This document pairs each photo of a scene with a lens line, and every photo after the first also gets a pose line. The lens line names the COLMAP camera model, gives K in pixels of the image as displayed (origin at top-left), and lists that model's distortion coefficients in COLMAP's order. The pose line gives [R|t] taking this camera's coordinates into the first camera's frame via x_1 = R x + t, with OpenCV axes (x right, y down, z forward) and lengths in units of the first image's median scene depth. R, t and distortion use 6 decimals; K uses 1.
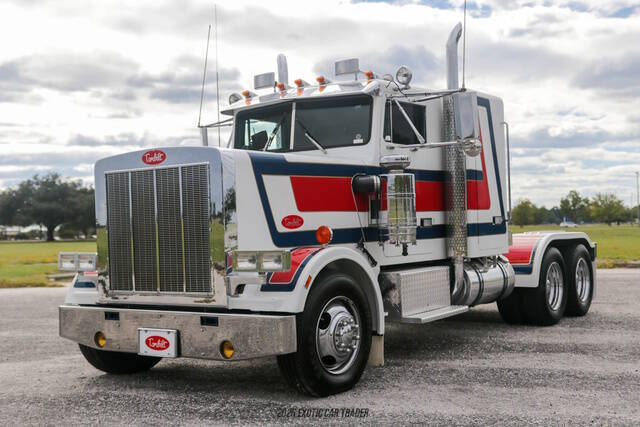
lens RADIAL K [[836.6, 0, 374.9], [0, 836.6, 224.1], [0, 0, 1]] dist [-0.041890, 0.000000]
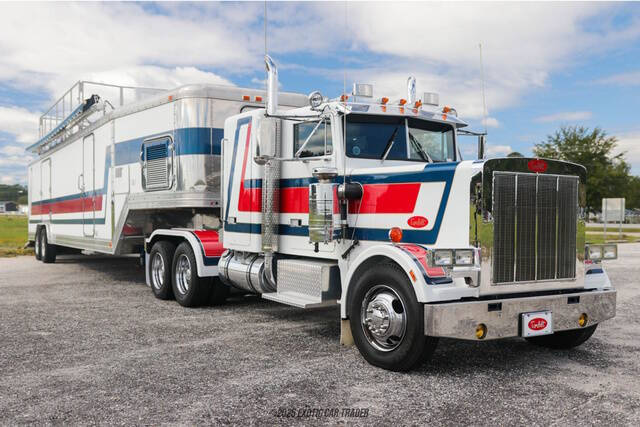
lens RADIAL K [[676.7, 0, 313.0], [0, 676.7, 243.9], [0, 0, 1]] dist [0.022097, 0.000000]
pose [[0.363025, -0.000823, 0.931779, -1.277086], [-0.029438, 0.999490, 0.012351, 0.024981], [-0.931314, -0.031913, 0.362816, 0.944898]]
